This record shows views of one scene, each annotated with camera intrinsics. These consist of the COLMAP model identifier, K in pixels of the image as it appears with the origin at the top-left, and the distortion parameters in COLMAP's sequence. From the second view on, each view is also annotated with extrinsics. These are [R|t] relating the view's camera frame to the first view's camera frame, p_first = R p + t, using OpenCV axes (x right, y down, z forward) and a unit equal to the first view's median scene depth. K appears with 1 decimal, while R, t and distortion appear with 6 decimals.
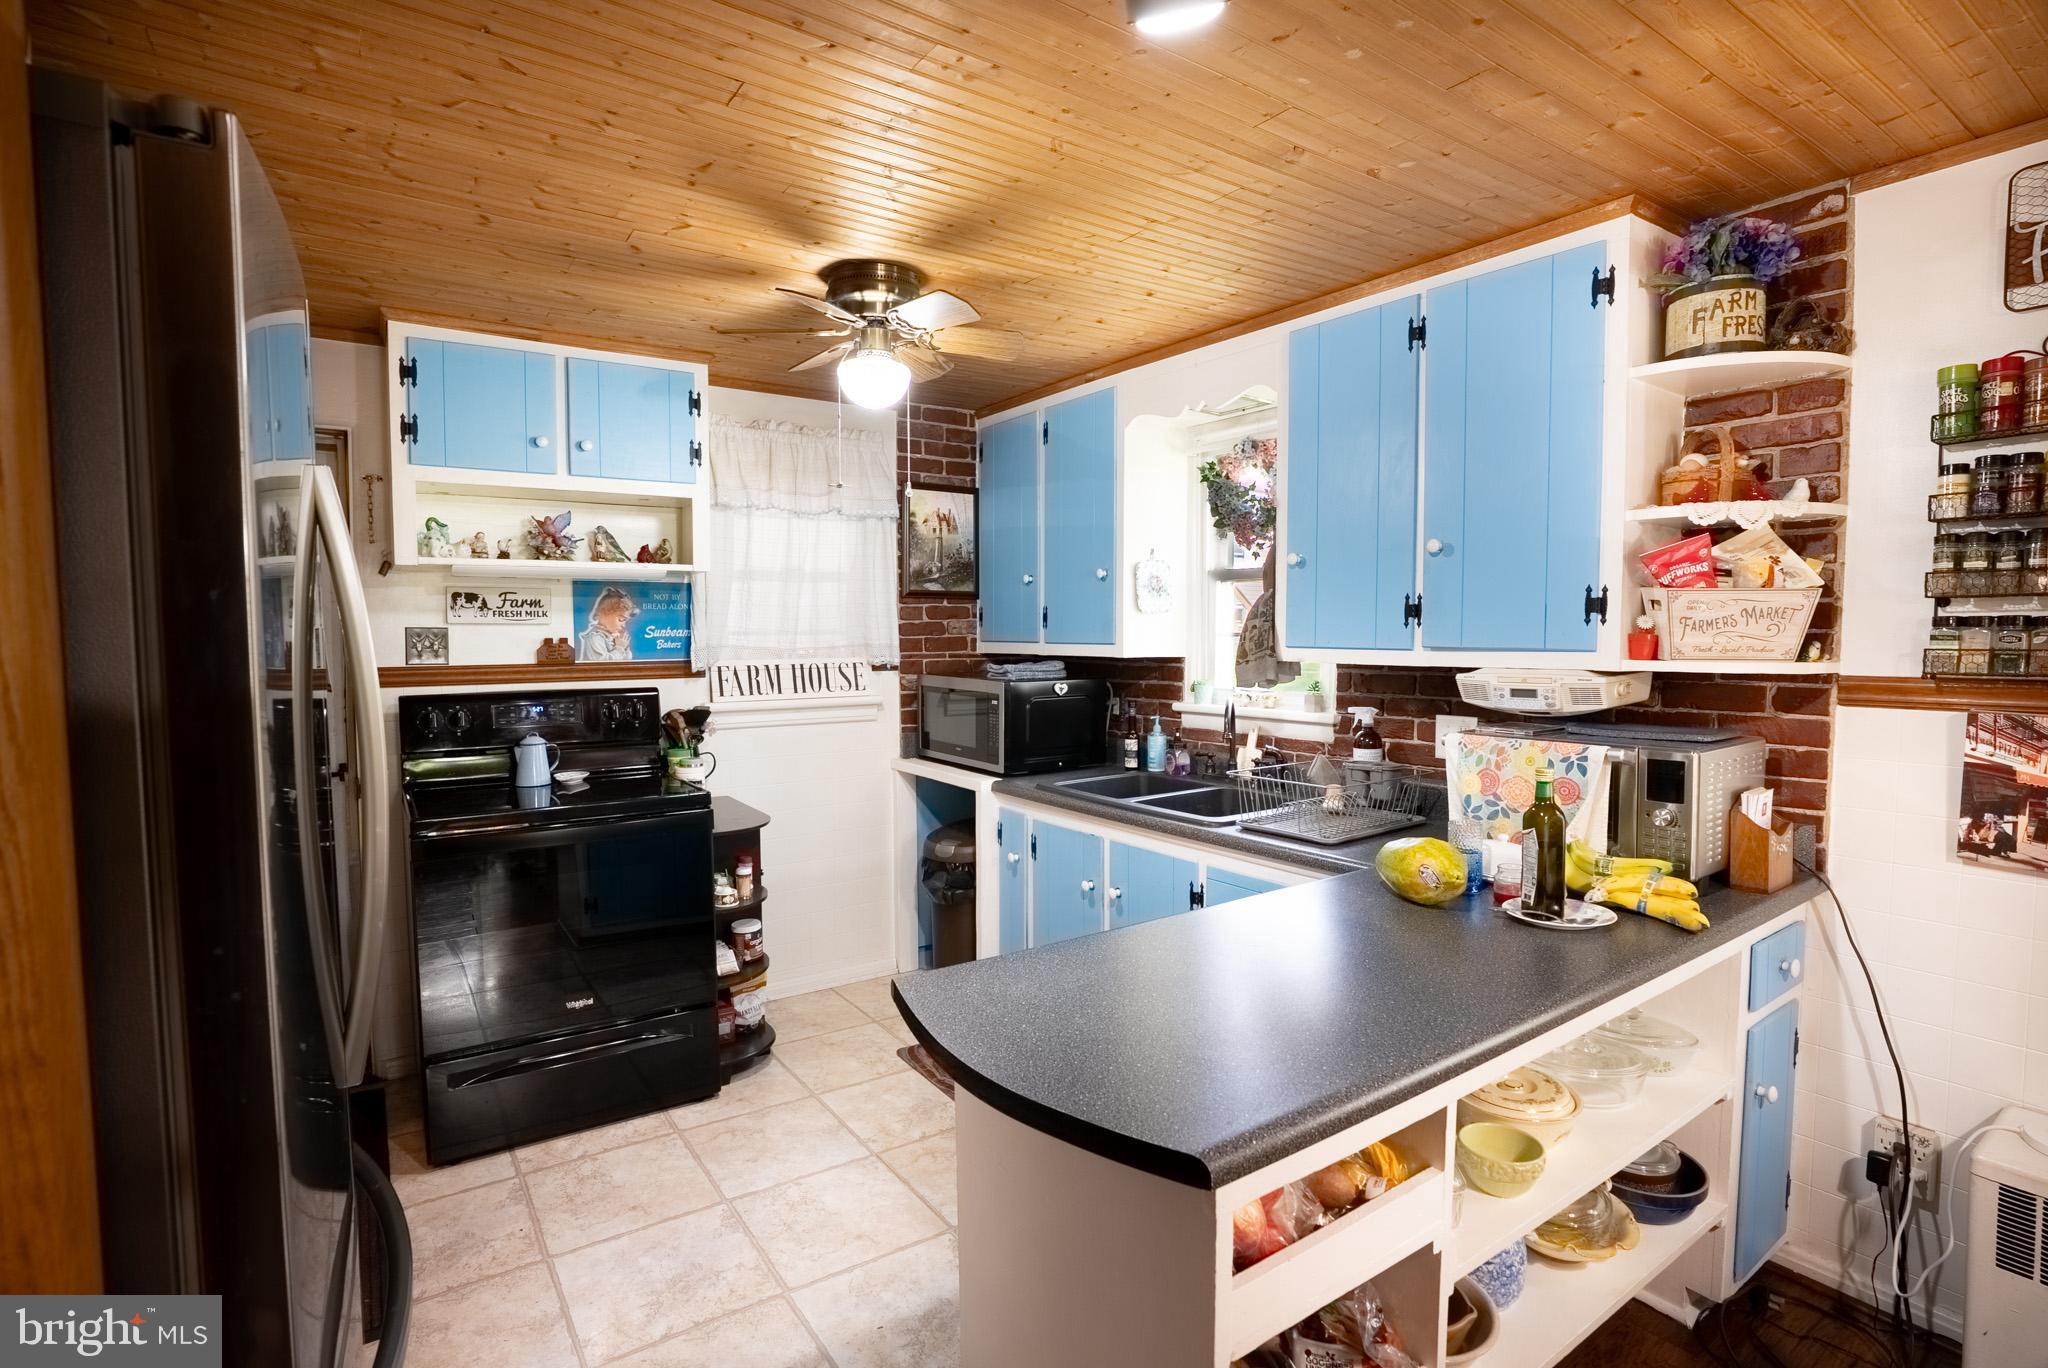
lens RADIAL K [[984.0, 0, 1027.5], [0, 984.0, 689.2], [0, 0, 1]] dist [-0.072801, 0.033345]
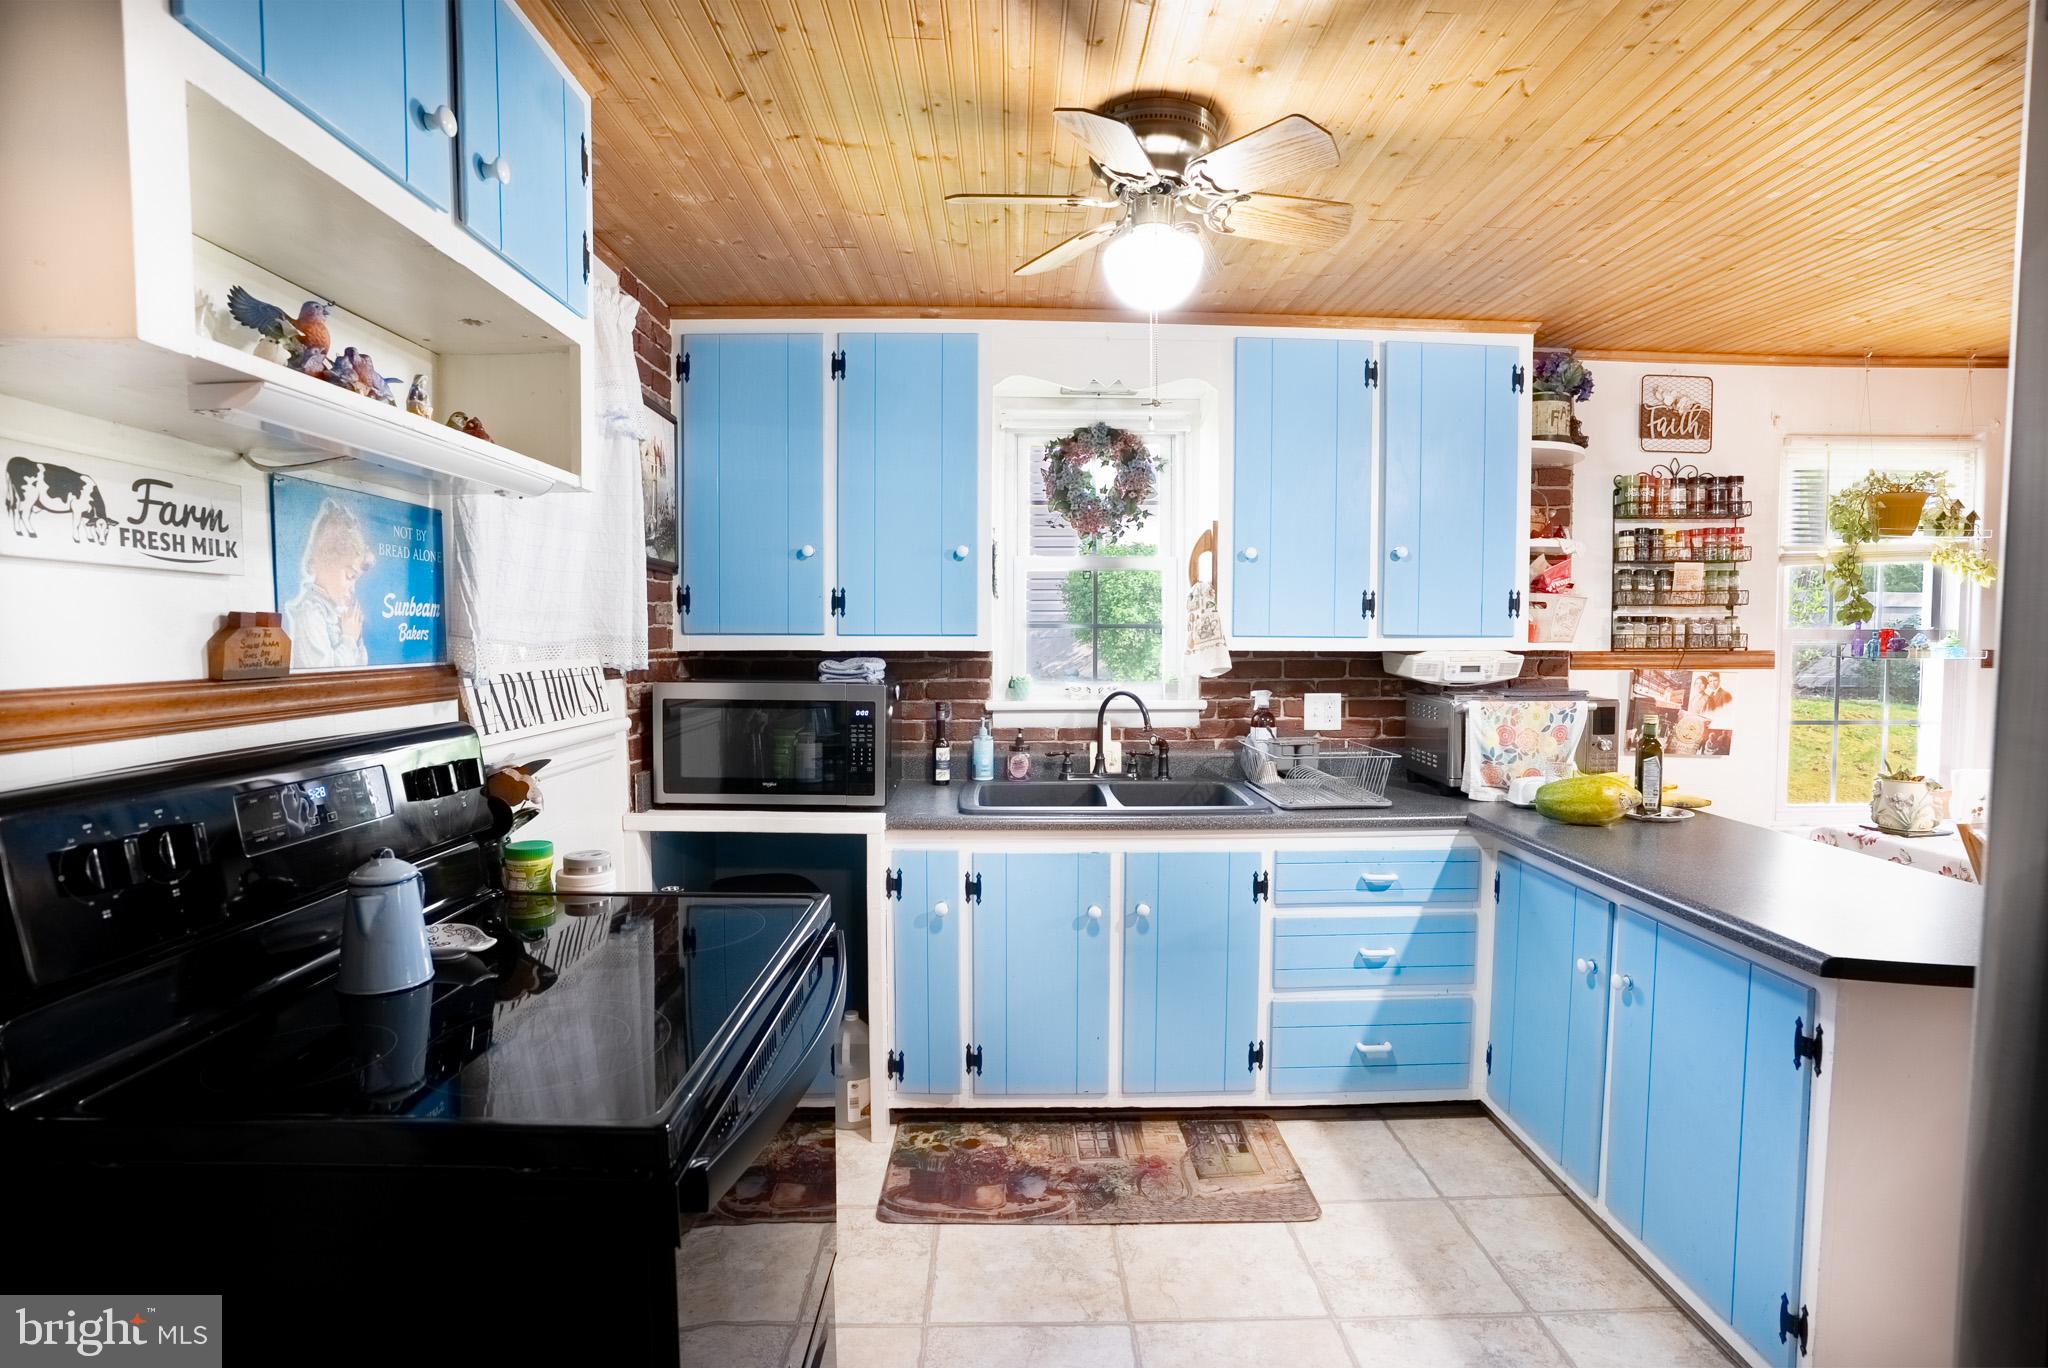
lens RADIAL K [[984.0, 0, 1027.5], [0, 984.0, 689.2], [0, 0, 1]] dist [-0.072801, 0.033345]
pose [[0.552647, -0.041402, 0.832387, -0.641294], [0.045727, 0.998767, 0.019318, -0.014848], [-0.832160, 0.027387, 0.553859, 0.528310]]
